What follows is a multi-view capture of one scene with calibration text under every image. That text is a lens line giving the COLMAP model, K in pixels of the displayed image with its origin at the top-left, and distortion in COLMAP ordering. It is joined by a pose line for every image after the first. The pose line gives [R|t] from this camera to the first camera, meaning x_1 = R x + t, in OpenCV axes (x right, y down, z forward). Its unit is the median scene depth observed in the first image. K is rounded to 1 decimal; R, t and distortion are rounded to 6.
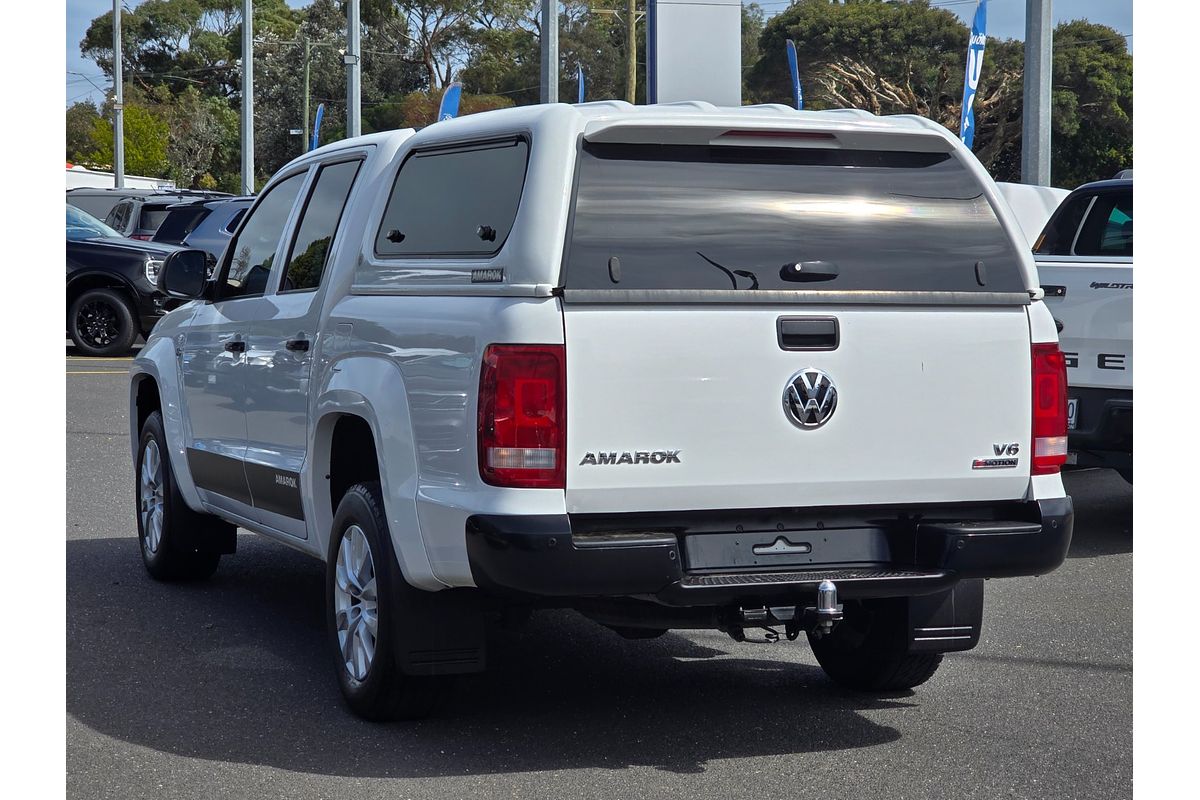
lens RADIAL K [[2390.2, 0, 604.9], [0, 2390.2, 405.1], [0, 0, 1]] dist [0.037065, 0.000000]
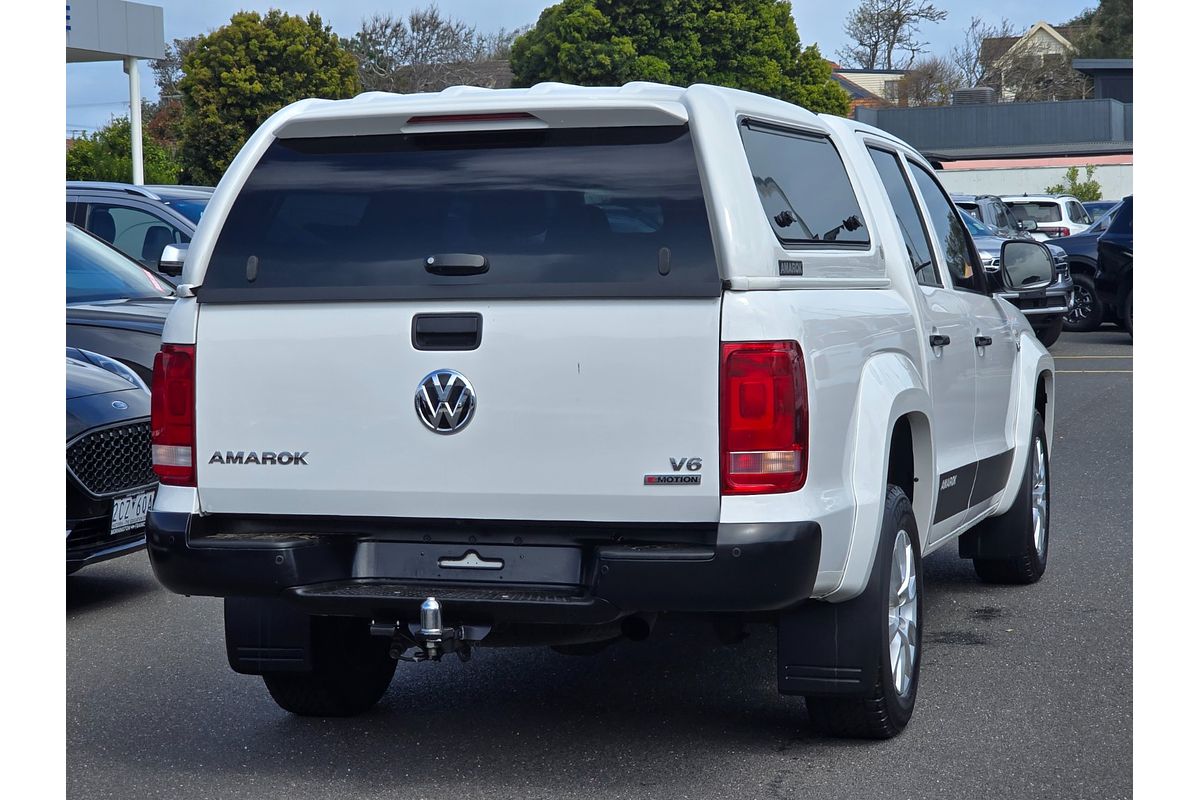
lens RADIAL K [[2390.2, 0, 589.4], [0, 2390.2, 400.0], [0, 0, 1]] dist [0.037065, 0.000000]
pose [[0.780655, 0.016719, -0.624738, 0.706624], [-0.017020, 0.999840, 0.005490, -0.009318], [0.624730, 0.006348, 0.780815, 0.311379]]
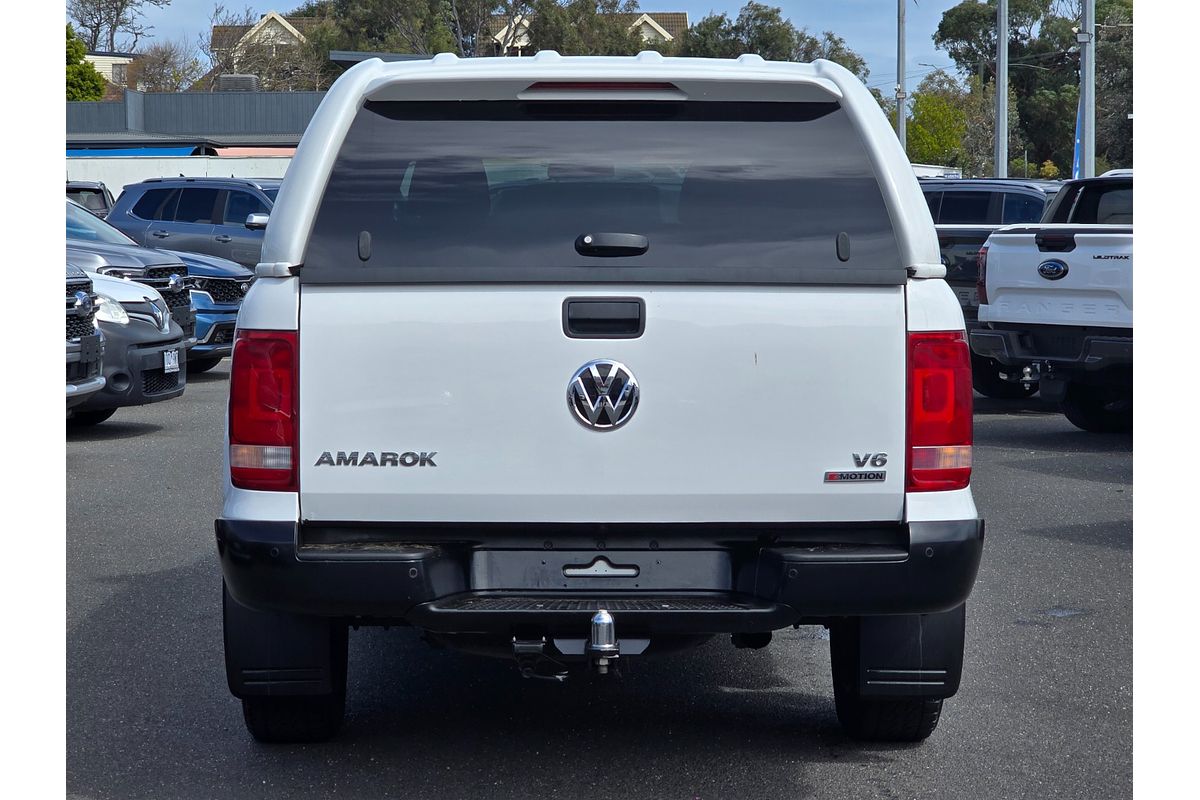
lens RADIAL K [[2390.2, 0, 601.2], [0, 2390.2, 398.2], [0, 0, 1]] dist [0.037065, 0.000000]
pose [[0.939029, 0.015945, -0.343468, 0.375723], [-0.015214, 0.999873, 0.004823, -0.005561], [0.343501, 0.000697, 0.939152, 0.203926]]
